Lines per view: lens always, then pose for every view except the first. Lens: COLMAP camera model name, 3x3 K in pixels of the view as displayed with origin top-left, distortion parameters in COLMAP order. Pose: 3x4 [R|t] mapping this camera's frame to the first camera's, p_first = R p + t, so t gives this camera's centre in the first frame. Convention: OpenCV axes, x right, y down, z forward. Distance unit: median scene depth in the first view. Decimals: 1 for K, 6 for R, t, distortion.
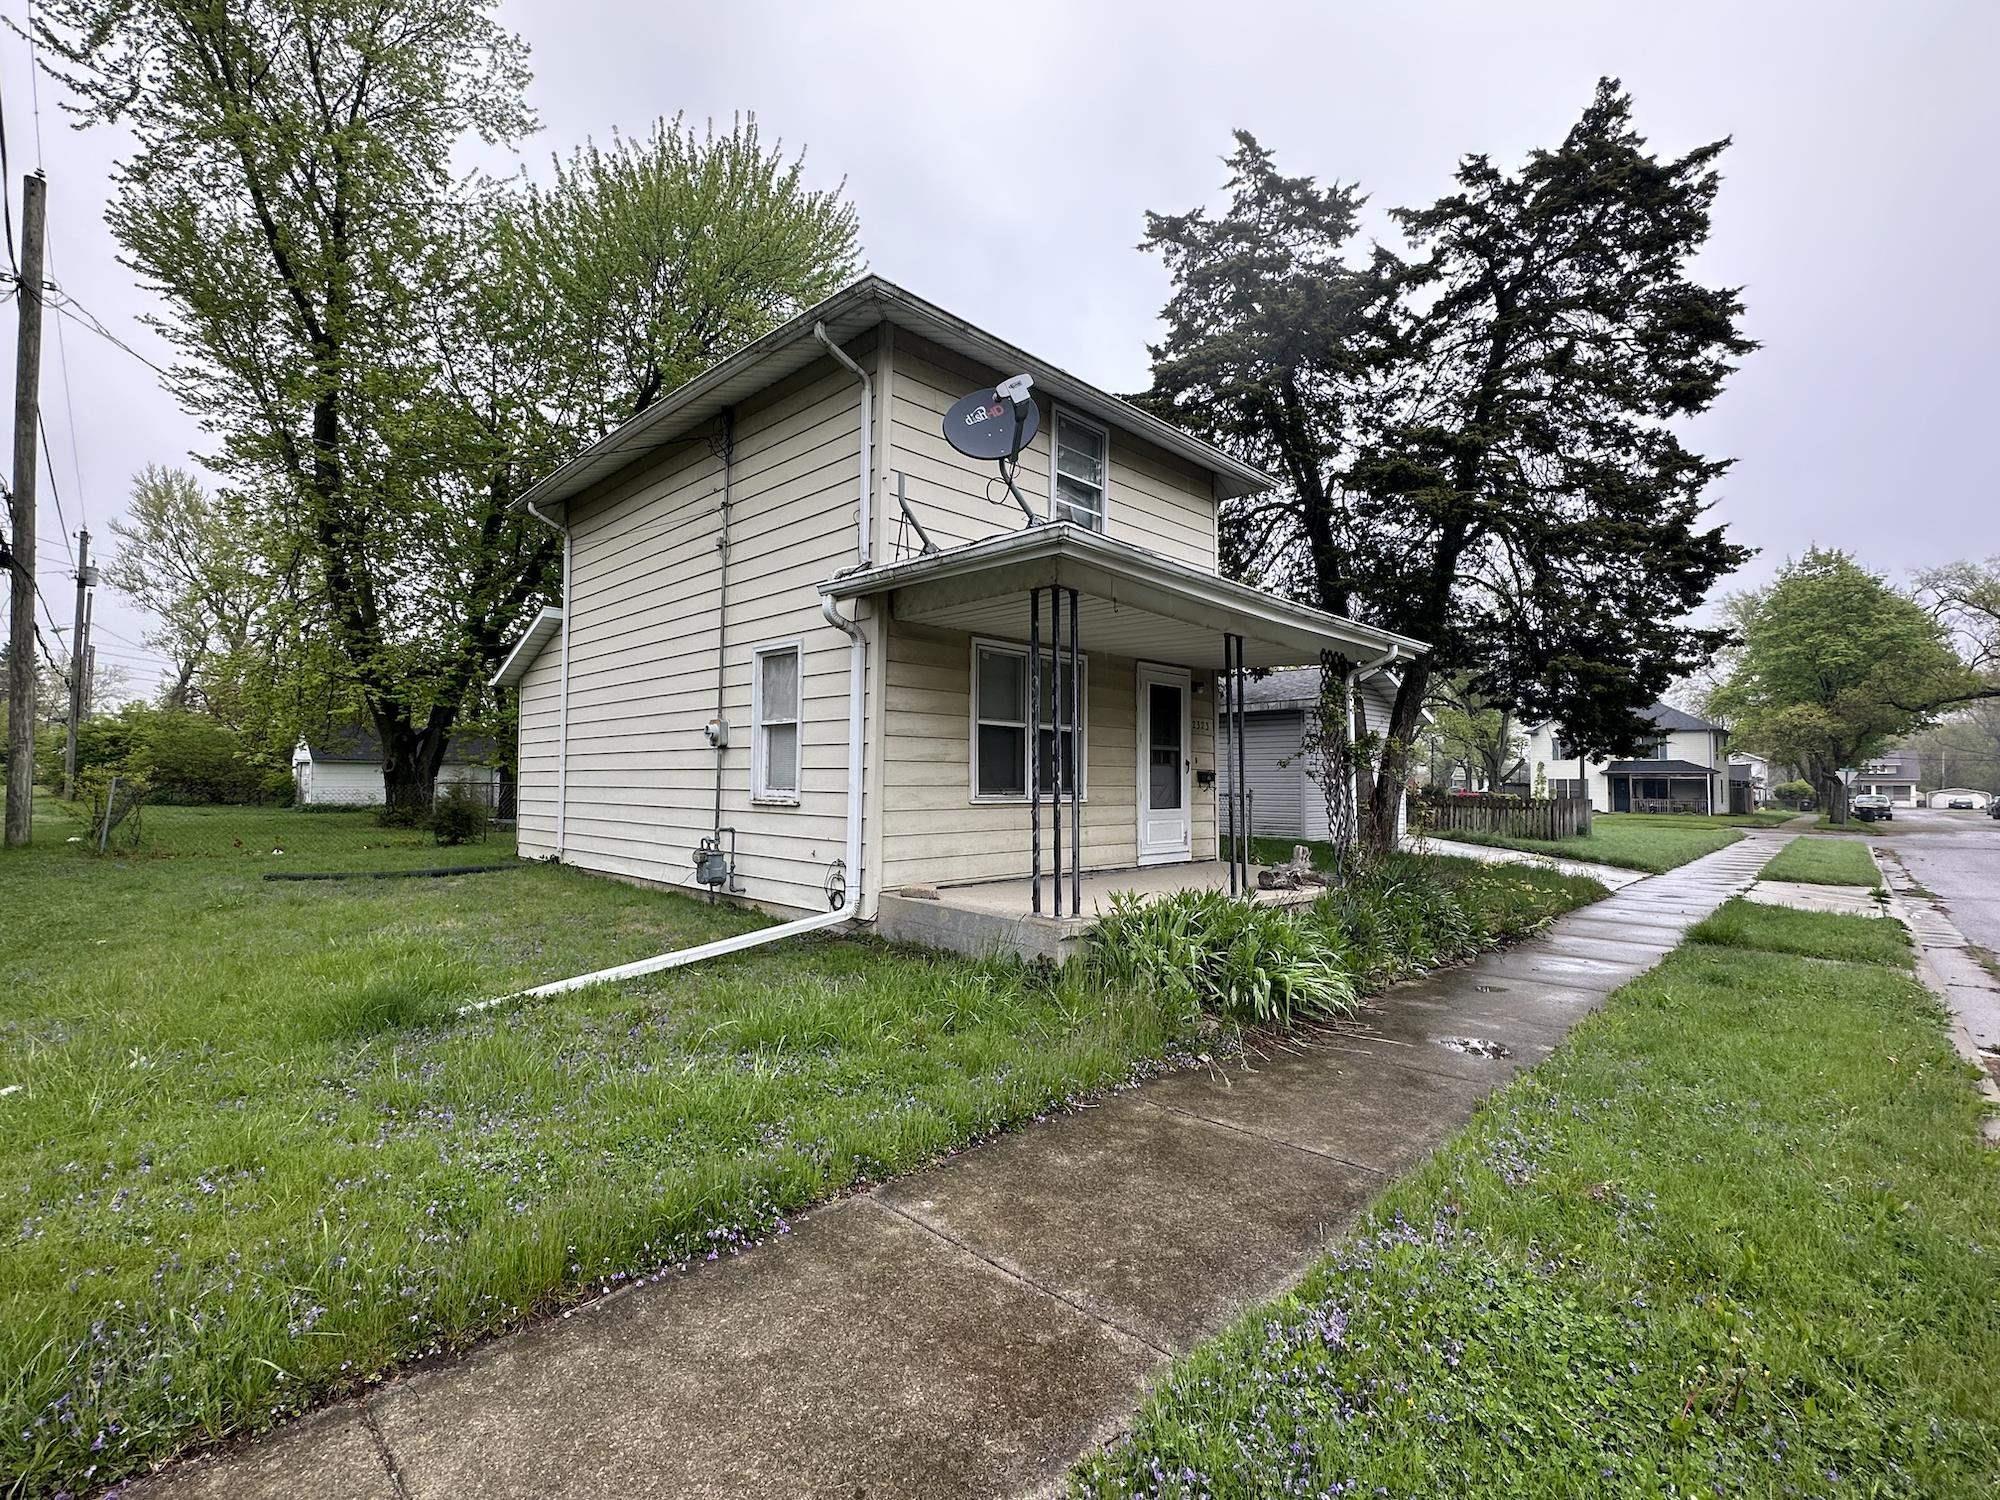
lens RADIAL K [[893.8, 0, 1000.0], [0, 893.8, 750.0], [0, 0, 1]] dist [-0.001014, -0.000645]
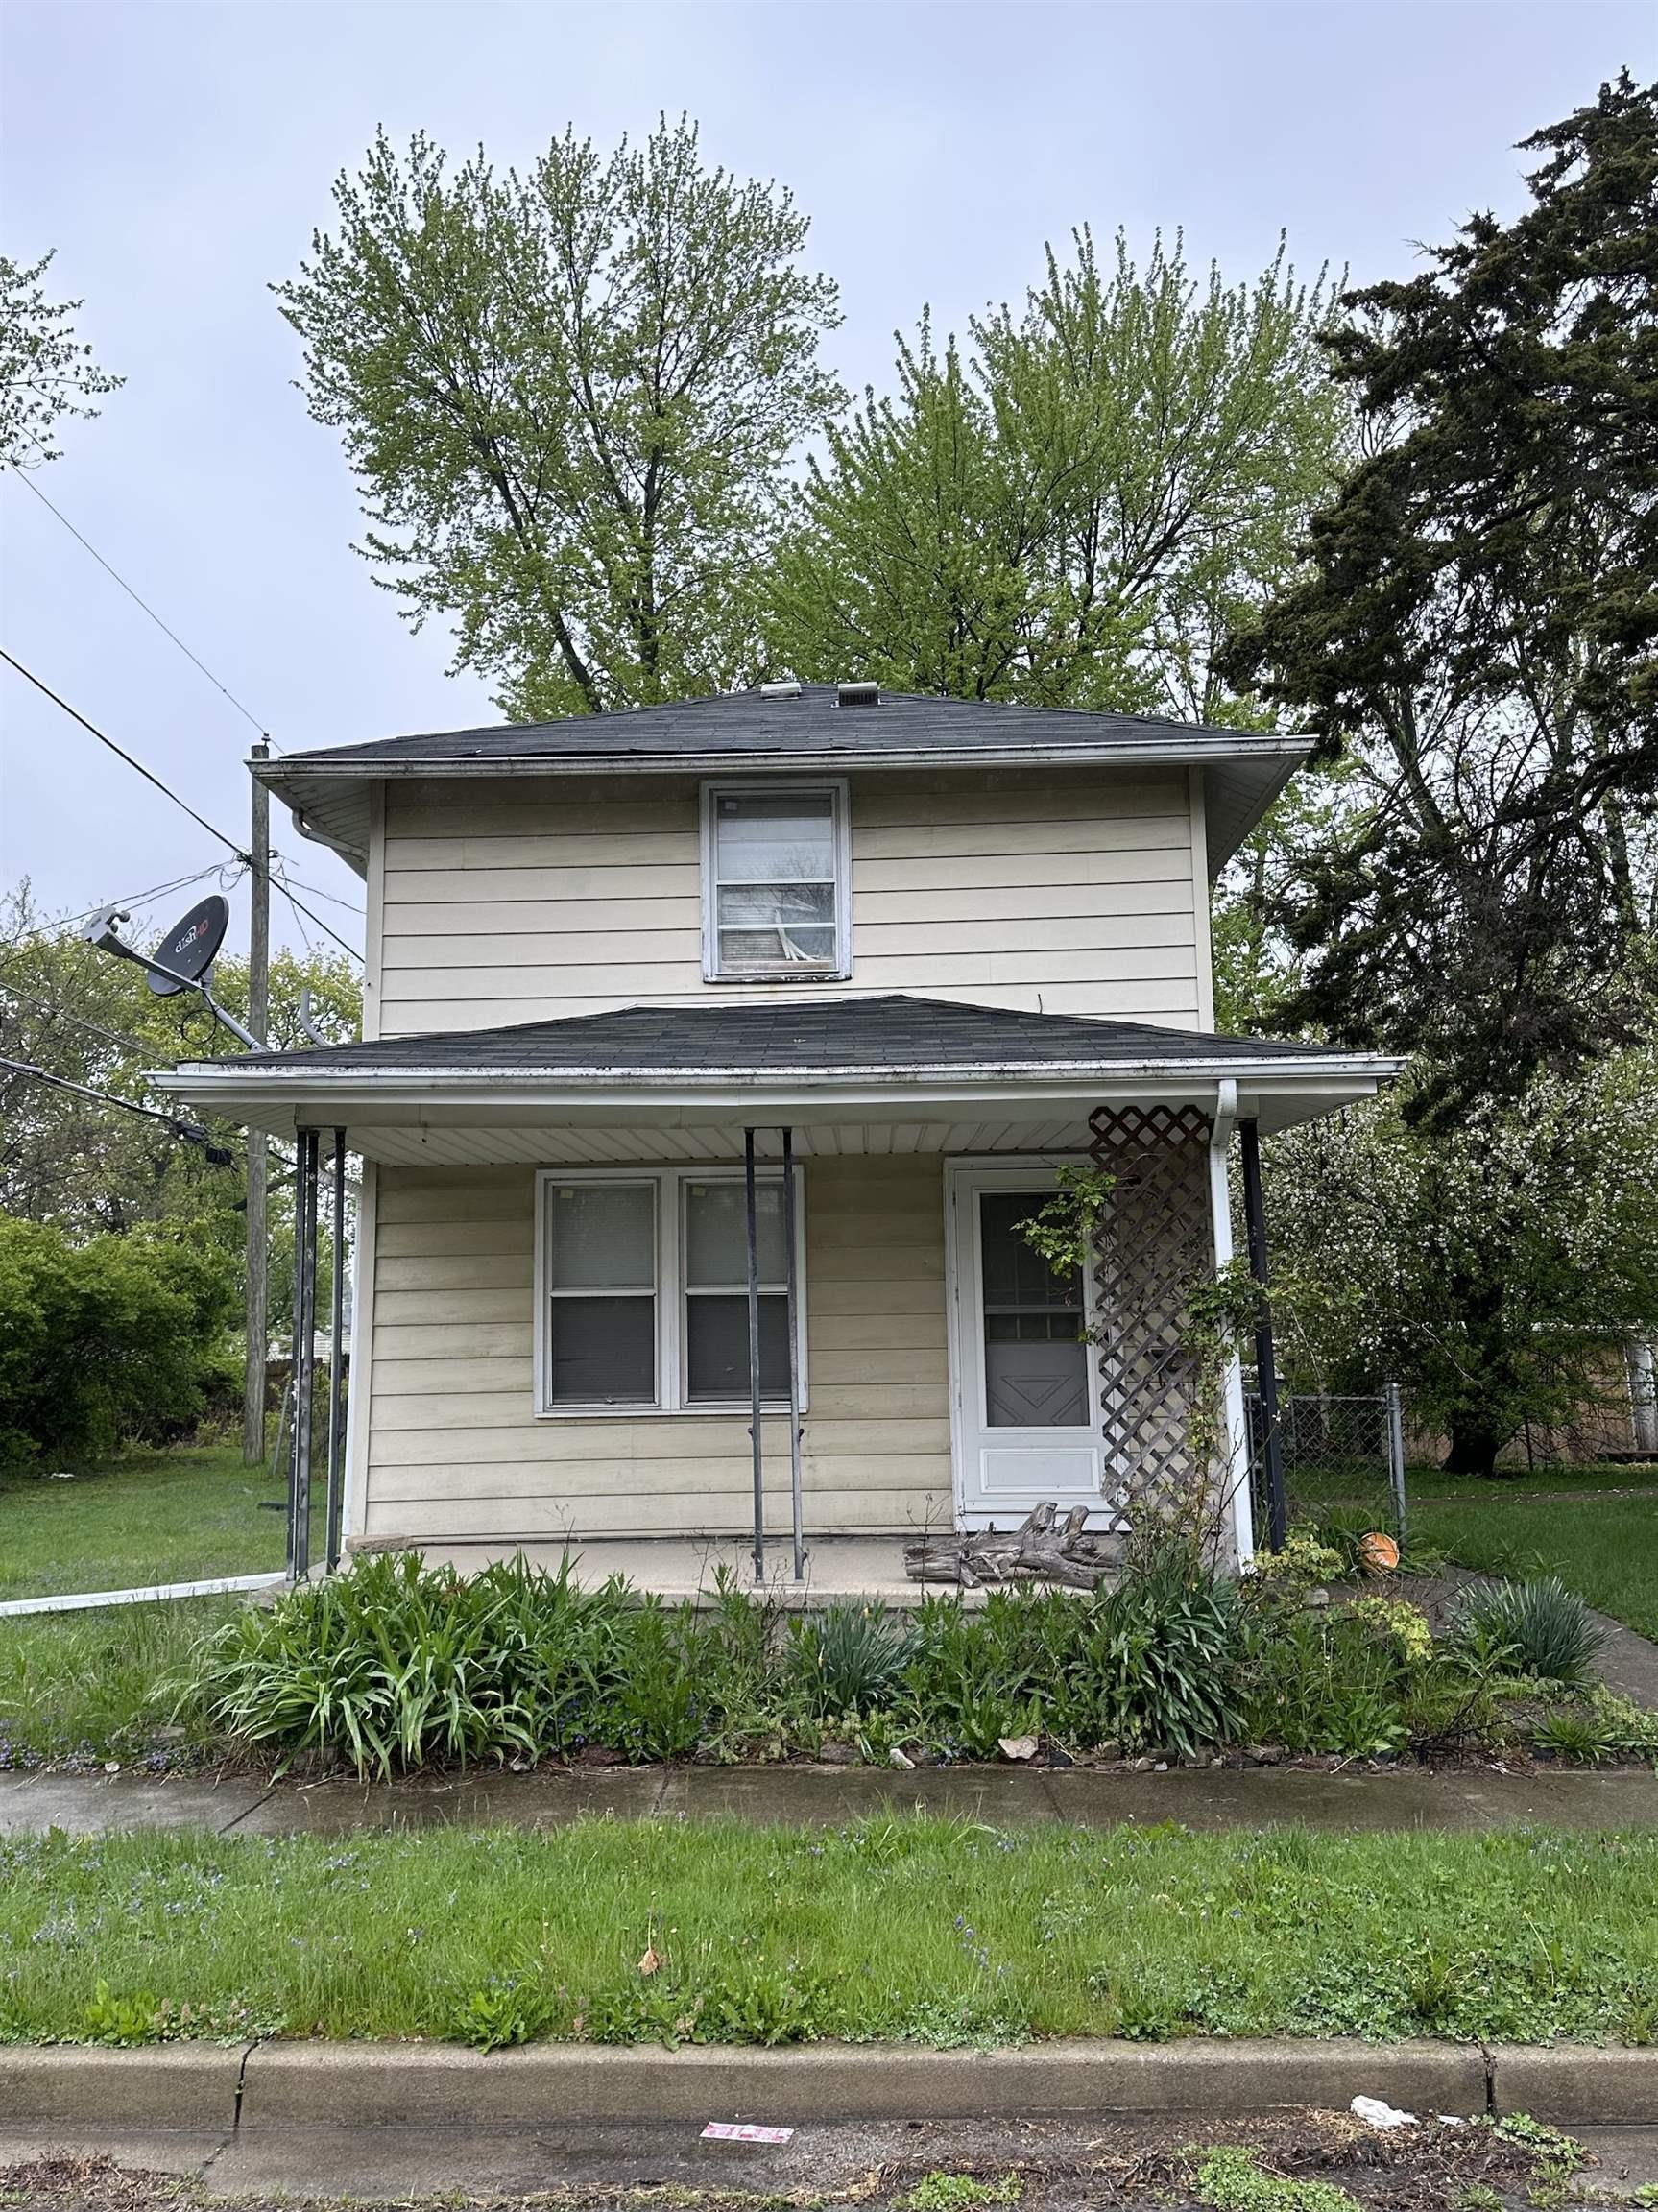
lens RADIAL K [[1810.2, 0, 829.0], [0, 1810.2, 1106.0], [0, 0, 1]] dist [0.041583, -0.000079]
pose [[0.698815, -0.126000, -0.704118, 0.950670], [0.050617, 0.990606, -0.127031, 0.010211], [0.713510, 0.053131, 0.698628, 0.163843]]
